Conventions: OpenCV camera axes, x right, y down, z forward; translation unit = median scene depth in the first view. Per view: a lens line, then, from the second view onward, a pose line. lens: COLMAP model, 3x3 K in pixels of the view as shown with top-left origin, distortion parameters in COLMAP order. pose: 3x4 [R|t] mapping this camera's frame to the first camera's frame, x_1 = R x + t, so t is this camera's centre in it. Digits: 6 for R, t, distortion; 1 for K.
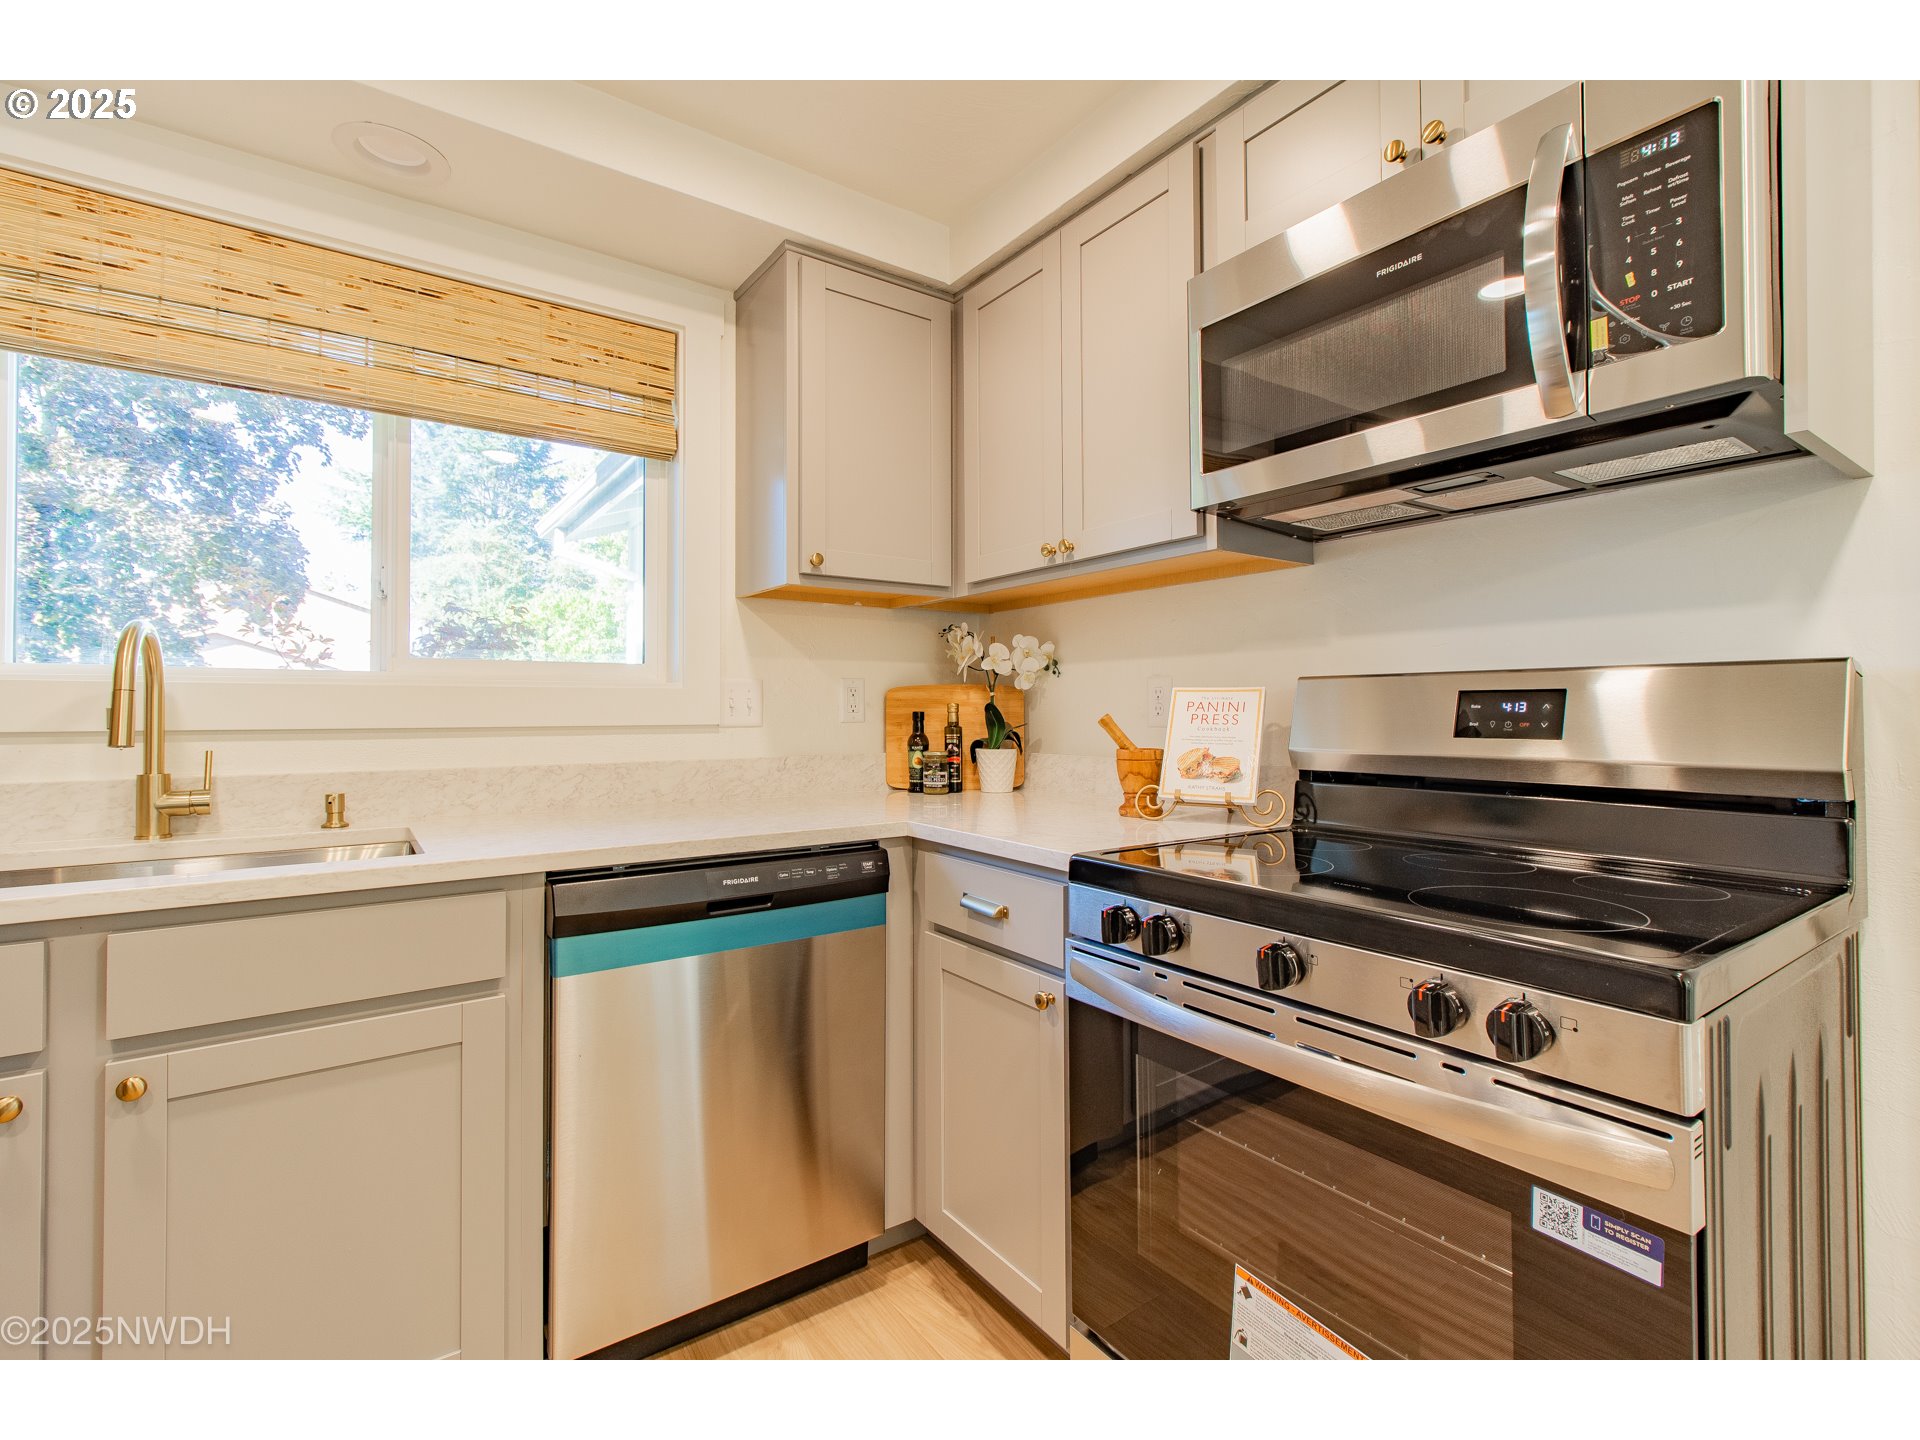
lens RADIAL K [[894.7, 0, 994.0], [0, 894.7, 705.1], [0, 0, 1]] dist [-0.009406, -0.000688]
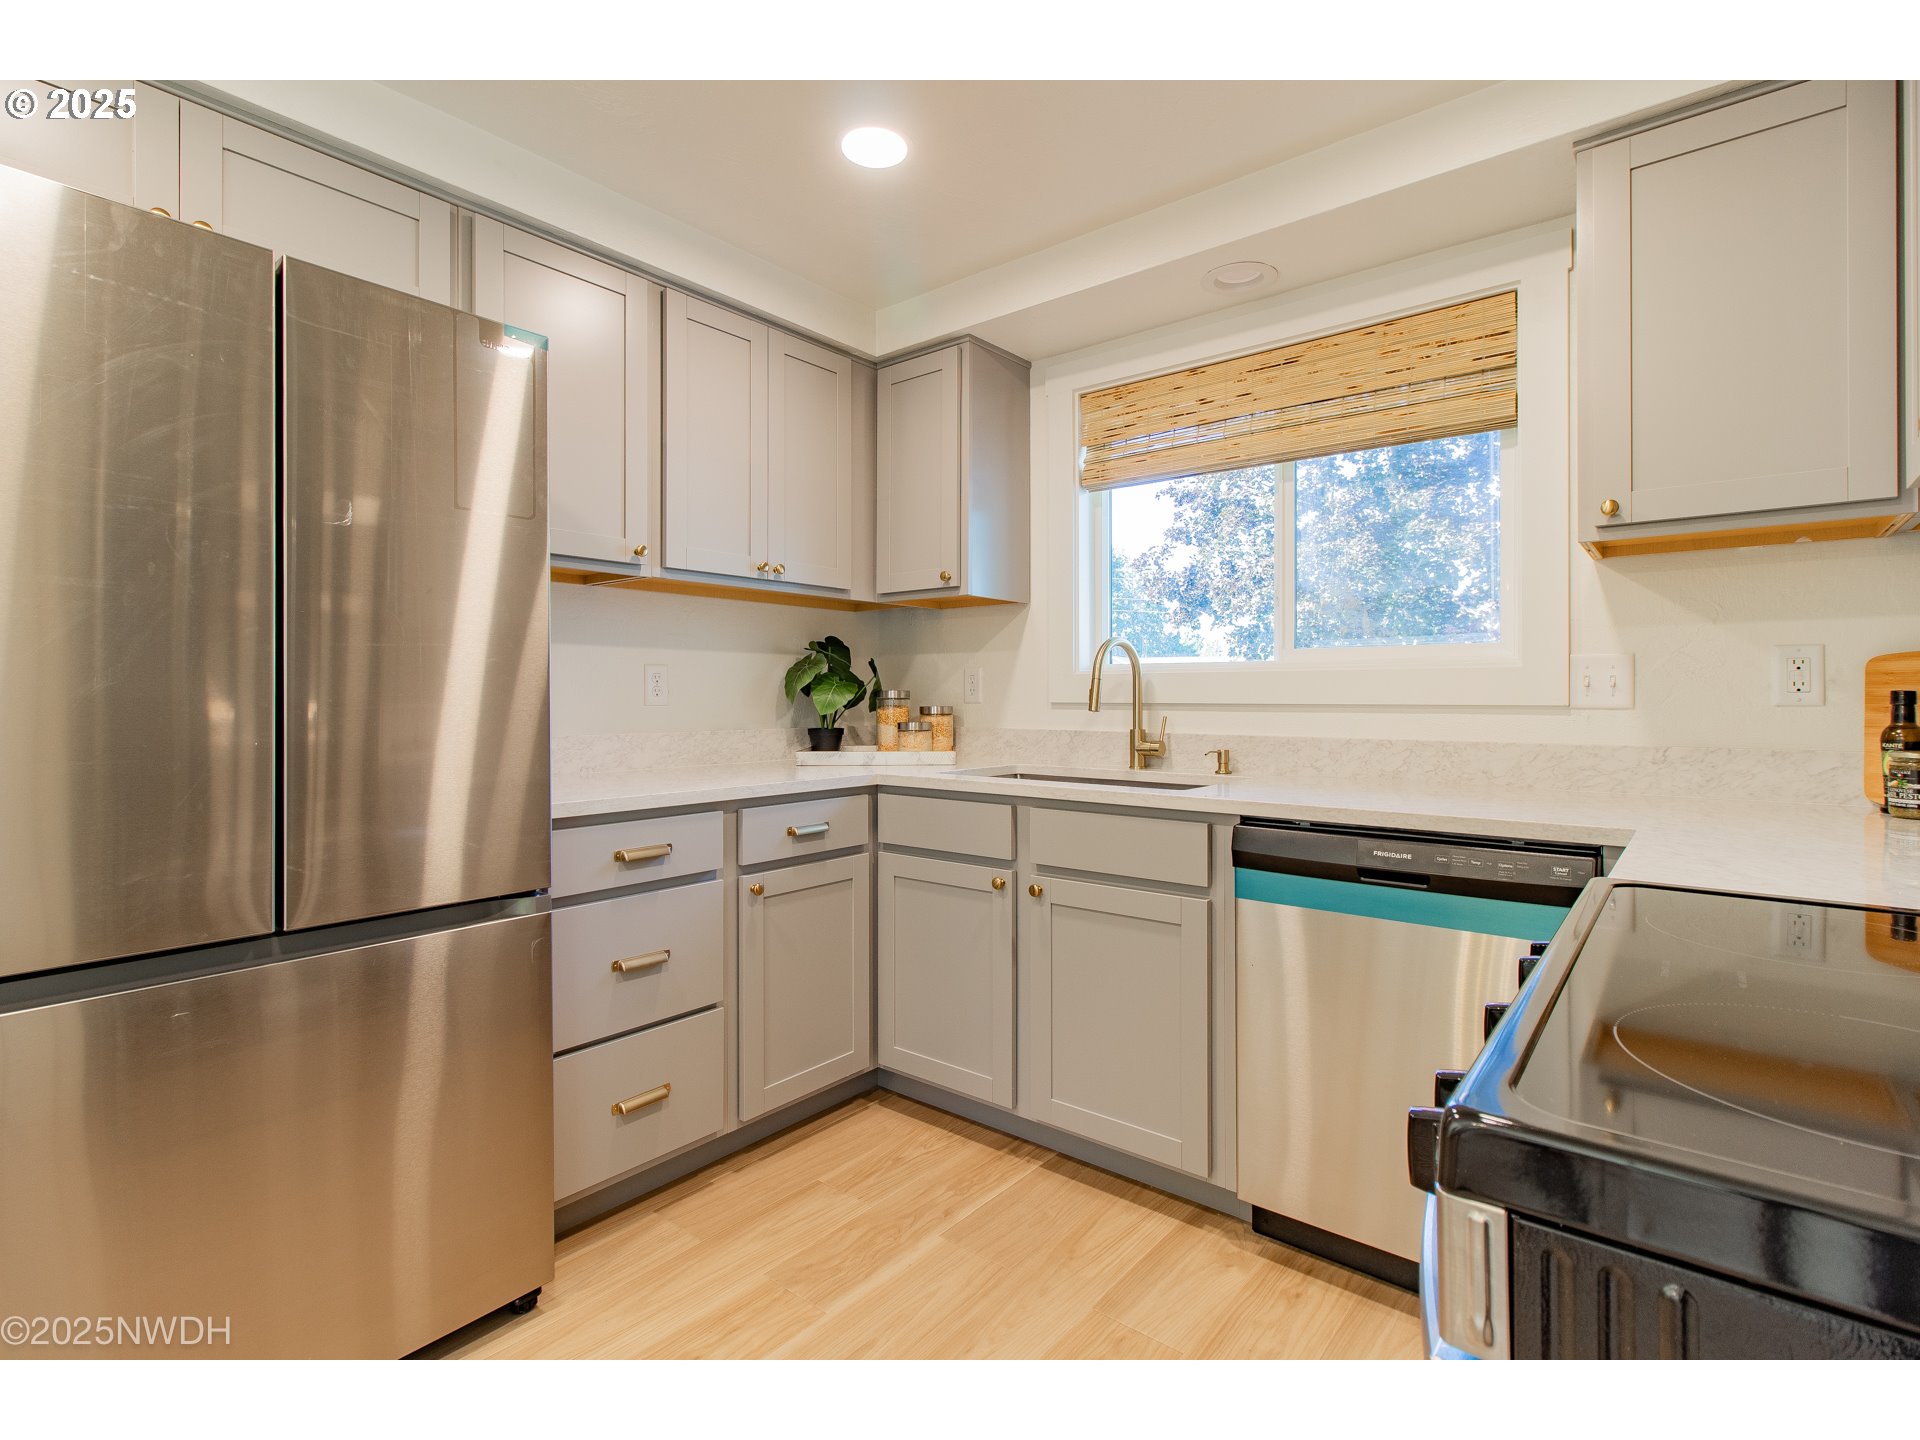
lens RADIAL K [[894.7, 0, 919.5], [0, 894.7, 700.8], [0, 0, 1]] dist [-0.009406, -0.000688]
pose [[0.219053, 0.008548, -0.975676, 0.537707], [0.006450, 0.999927, 0.010209, 0.004740], [0.975692, -0.008529, 0.218982, 0.220466]]
